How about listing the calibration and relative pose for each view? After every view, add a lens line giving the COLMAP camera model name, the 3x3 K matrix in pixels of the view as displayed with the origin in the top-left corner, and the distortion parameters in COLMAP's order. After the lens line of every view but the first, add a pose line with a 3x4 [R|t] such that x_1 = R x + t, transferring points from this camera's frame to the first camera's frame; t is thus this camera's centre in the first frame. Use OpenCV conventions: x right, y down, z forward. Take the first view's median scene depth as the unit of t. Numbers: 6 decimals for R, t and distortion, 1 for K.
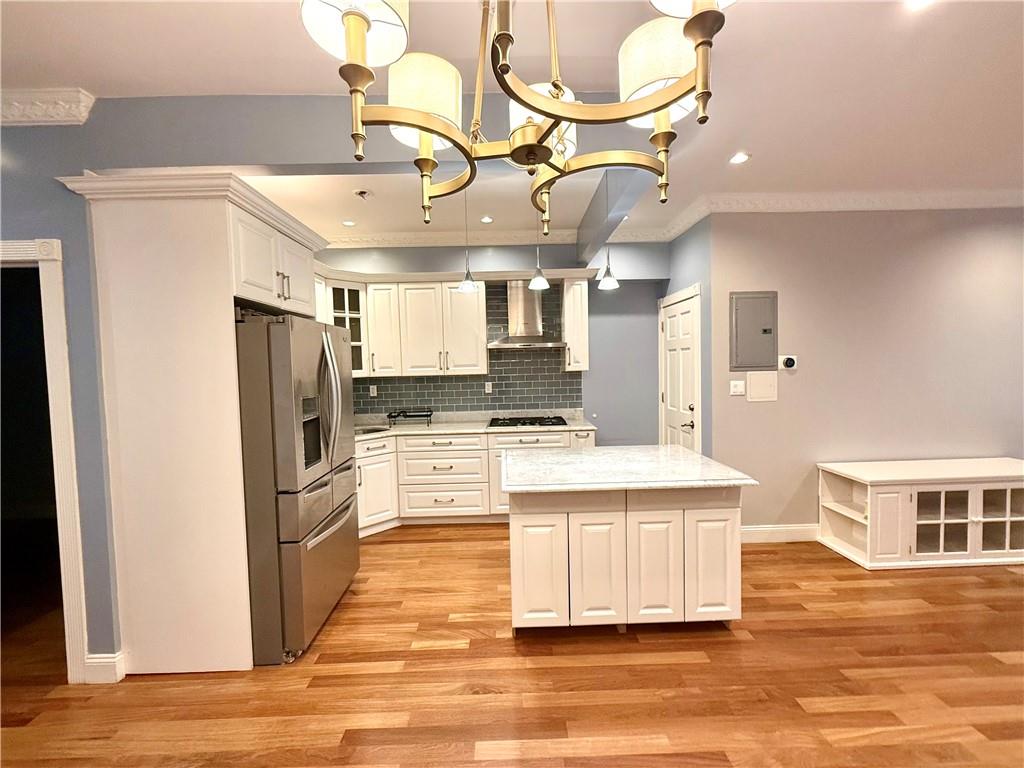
lens RADIAL K [[444.2, 0, 511.1], [0, 444.2, 383.2], [0, 0, 1]] dist [0.003388, 0.000059]
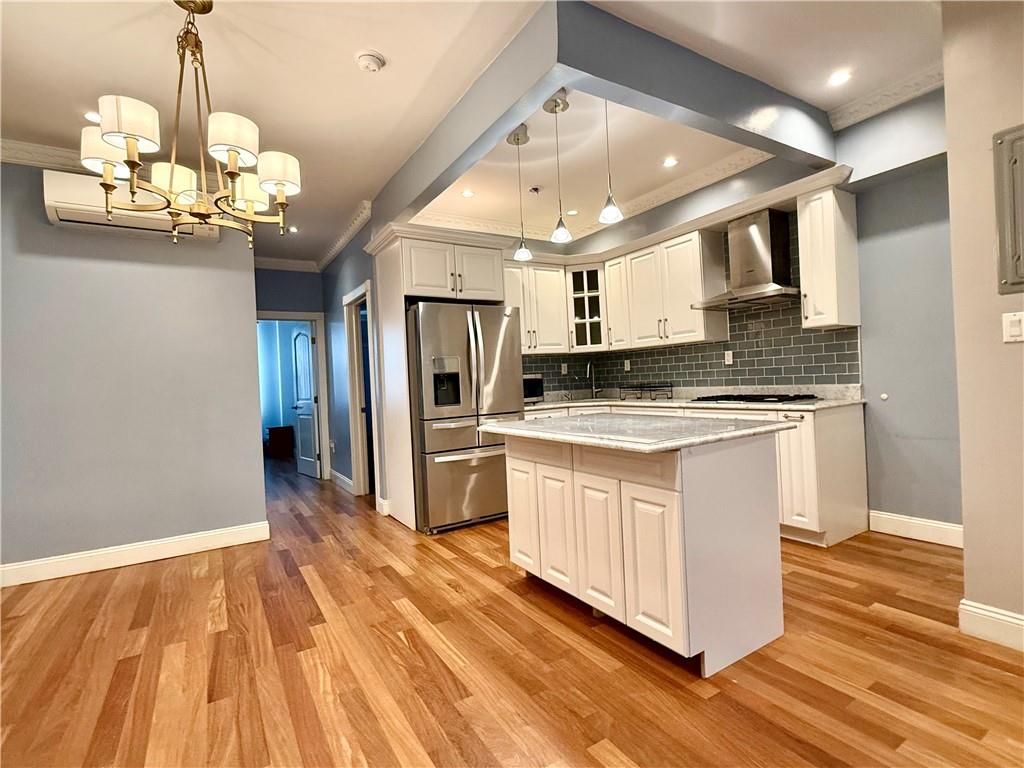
lens RADIAL K [[499.9, 0, 512.4], [0, 499.9, 384.9], [0, 0, 1]] dist [0.000950, 0.000205]
pose [[0.503508, 0.006681, -0.863965, 0.937609], [-0.004279, 0.999977, 0.005239, 0.097791], [0.863980, 0.001059, 0.503525, 0.342900]]
